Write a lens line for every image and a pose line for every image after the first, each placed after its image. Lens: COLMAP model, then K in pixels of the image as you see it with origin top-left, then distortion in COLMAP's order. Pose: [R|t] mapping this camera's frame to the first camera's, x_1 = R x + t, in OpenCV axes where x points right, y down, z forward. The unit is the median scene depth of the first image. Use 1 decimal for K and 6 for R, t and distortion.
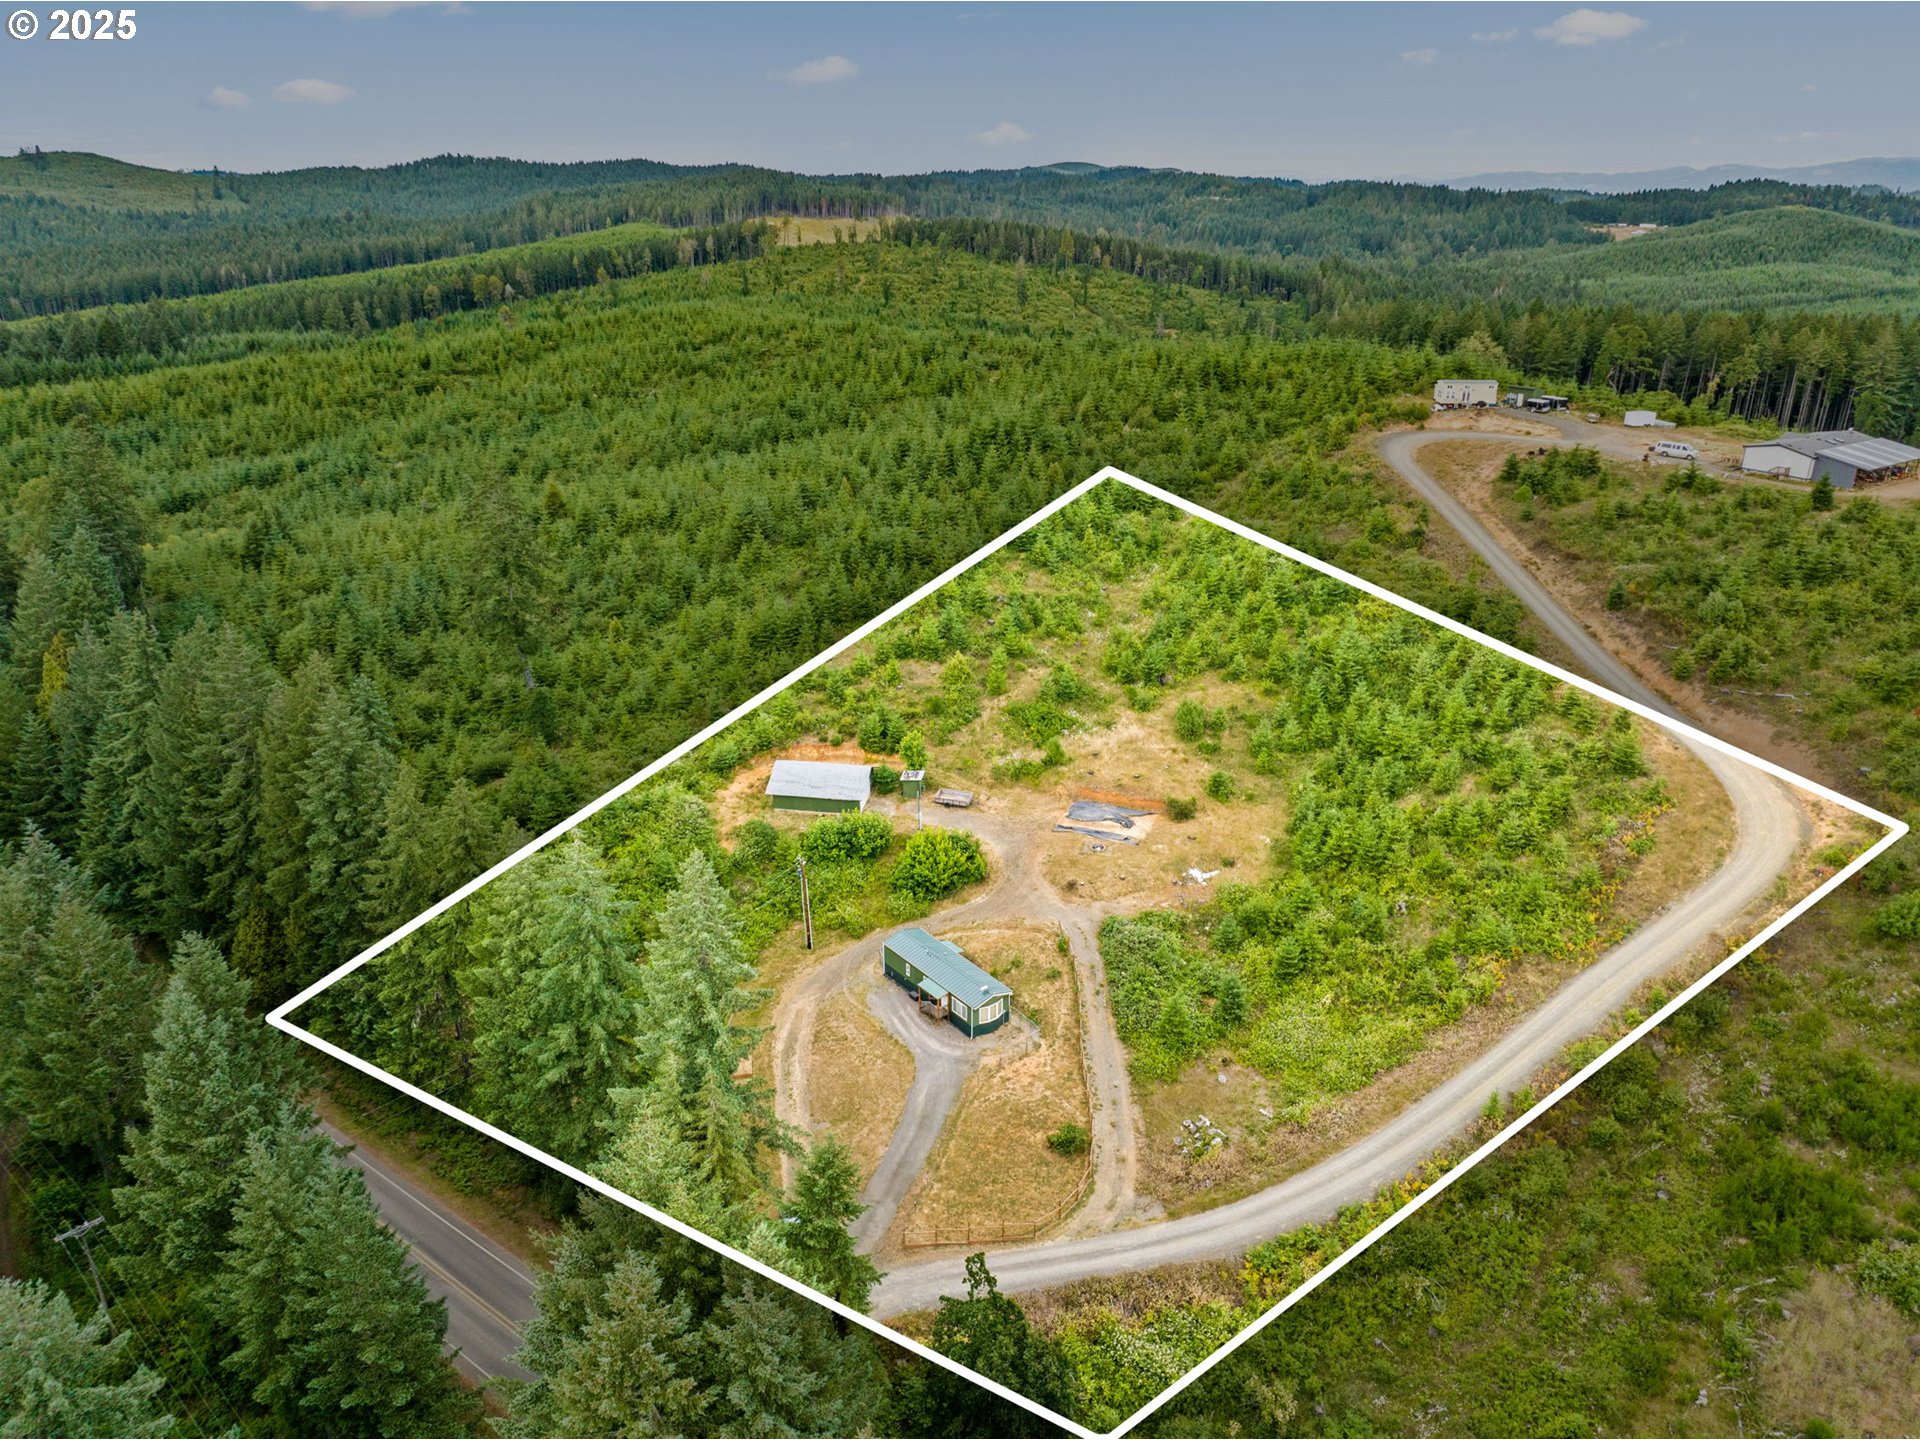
lens RADIAL K [[1304.4, 0, 960.0], [0, 1304.4, 720.0], [0, 0, 1]] dist [-0.029853, -0.004849]
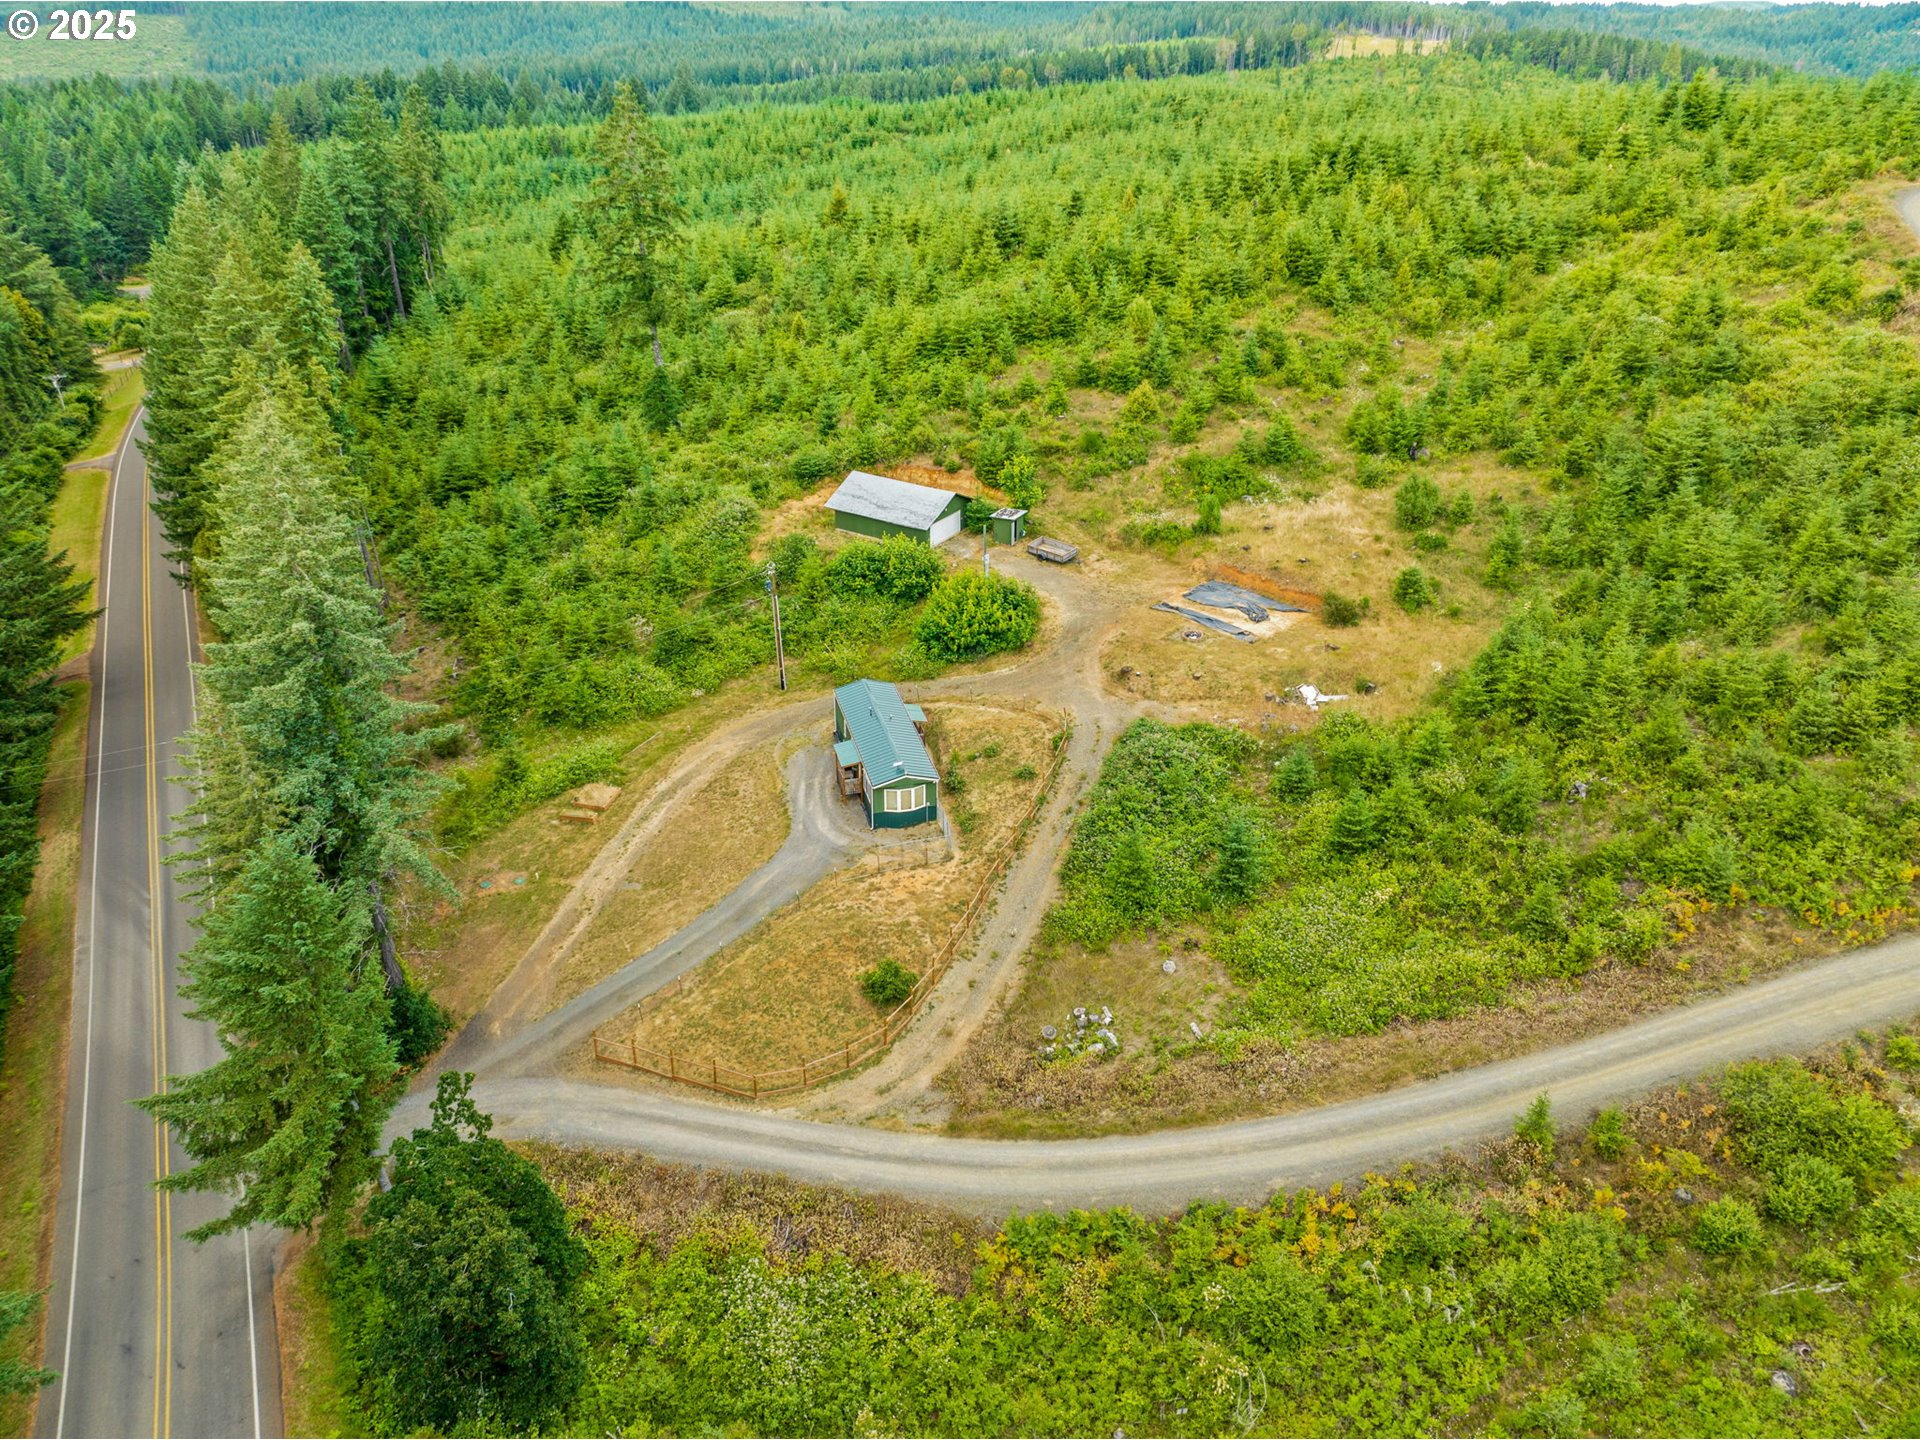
lens RADIAL K [[1321.9, 0, 960.0], [0, 1321.9, 720.0], [0, 0, 1]] dist [-0.038042, 0.006112]
pose [[0.921913, 0.196525, -0.333849, 0.217432], [-0.158166, 0.977620, 0.138720, 0.057556], [0.353639, -0.075084, 0.932364, 0.255733]]
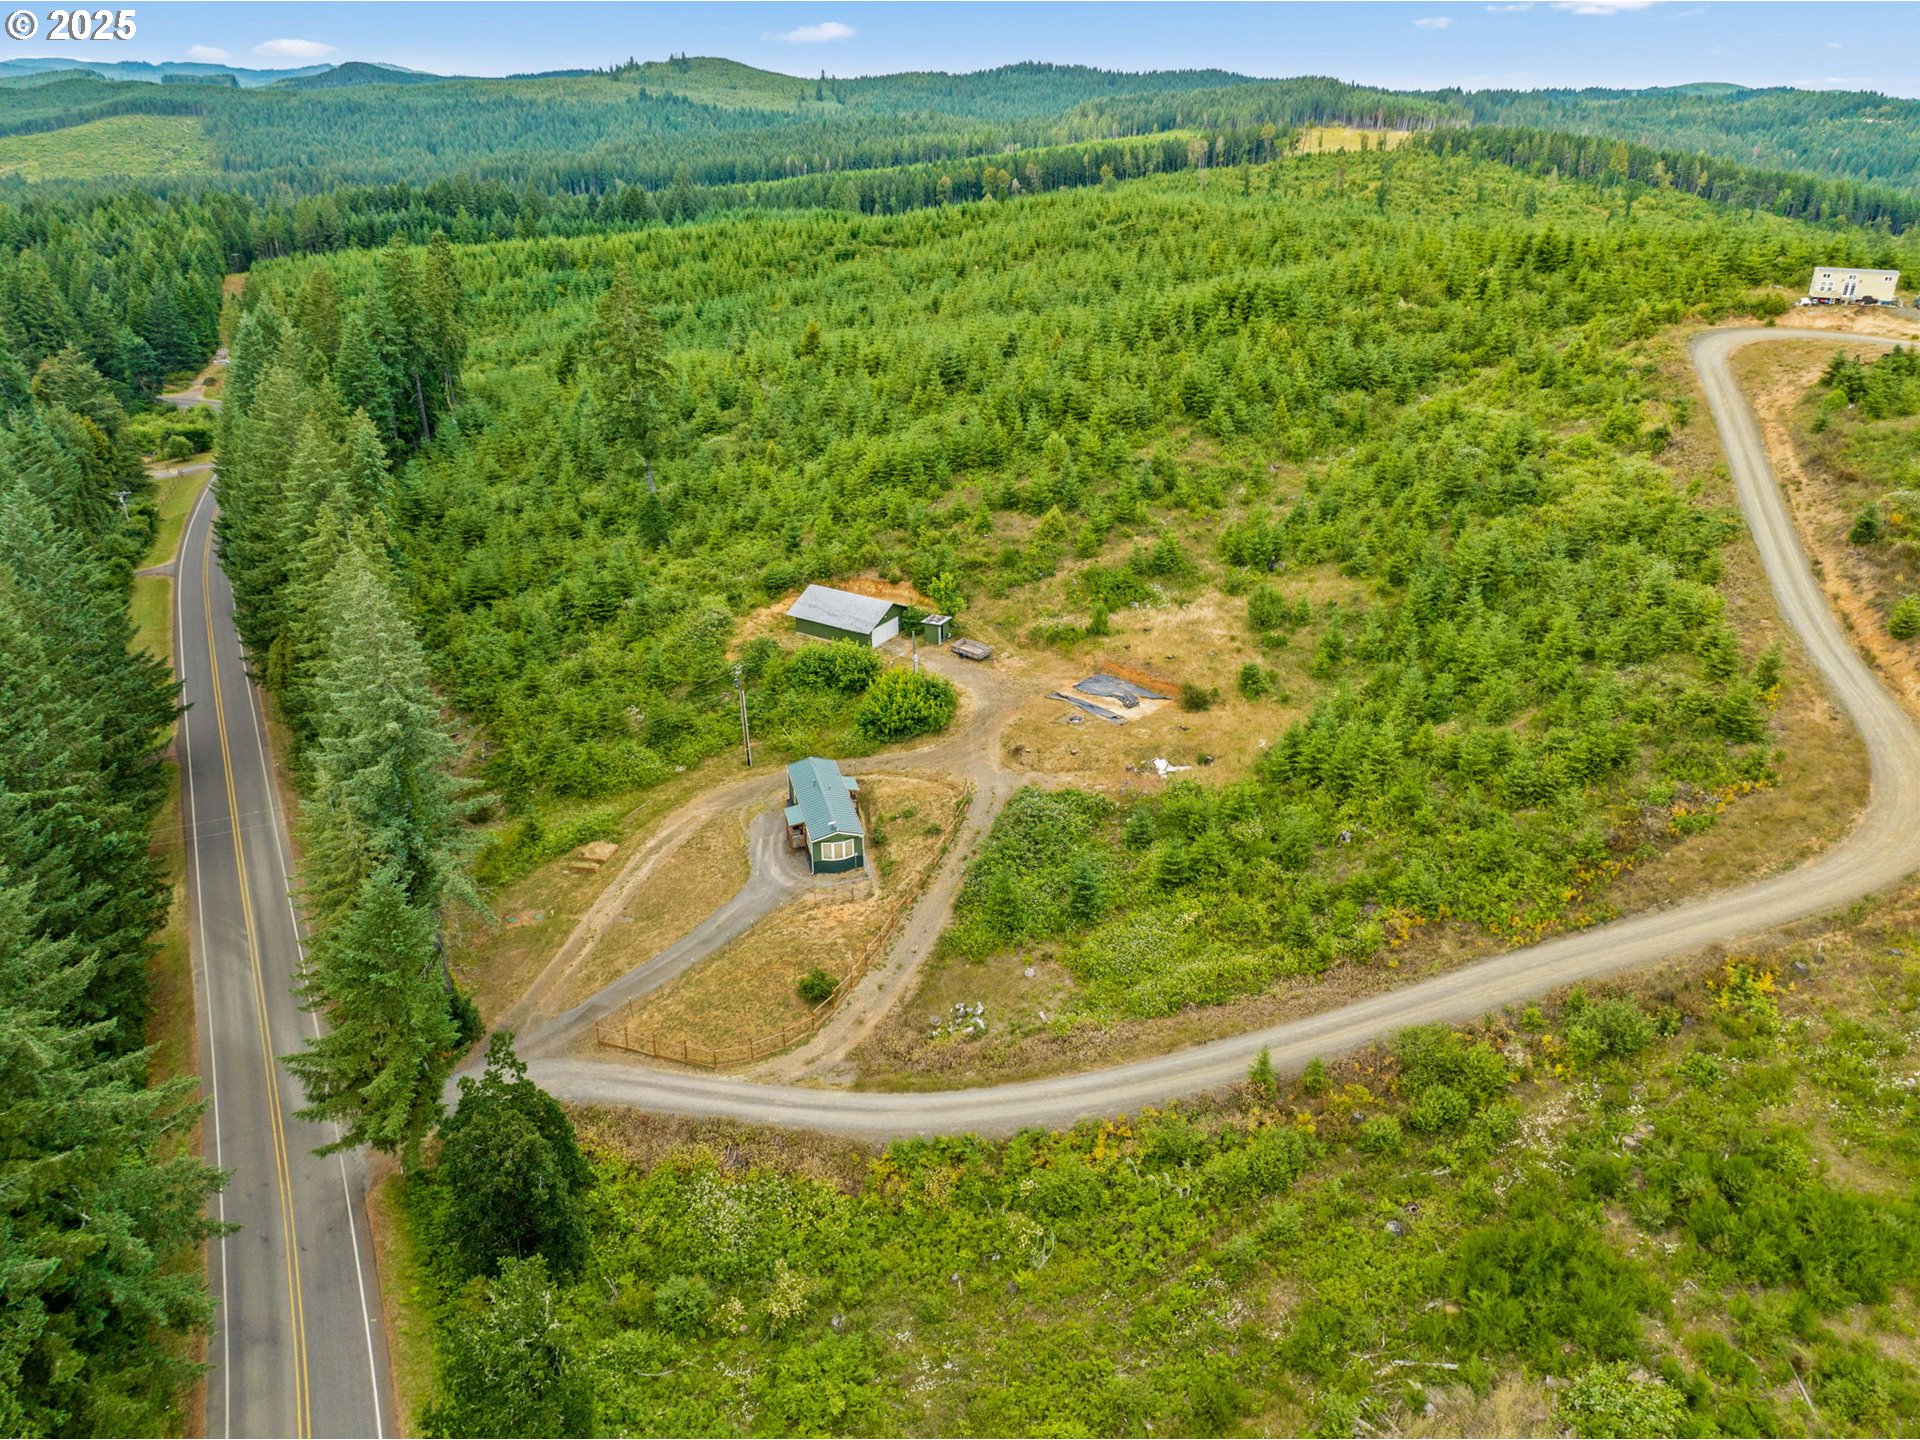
lens RADIAL K [[1304.4, 0, 960.0], [0, 1304.4, 720.0], [0, 0, 1]] dist [-0.029853, -0.004849]
pose [[0.924757, 0.169935, -0.340509, 0.307280], [-0.149495, 0.985050, 0.085600, 0.030625], [0.349965, -0.028254, 0.936337, 0.125734]]
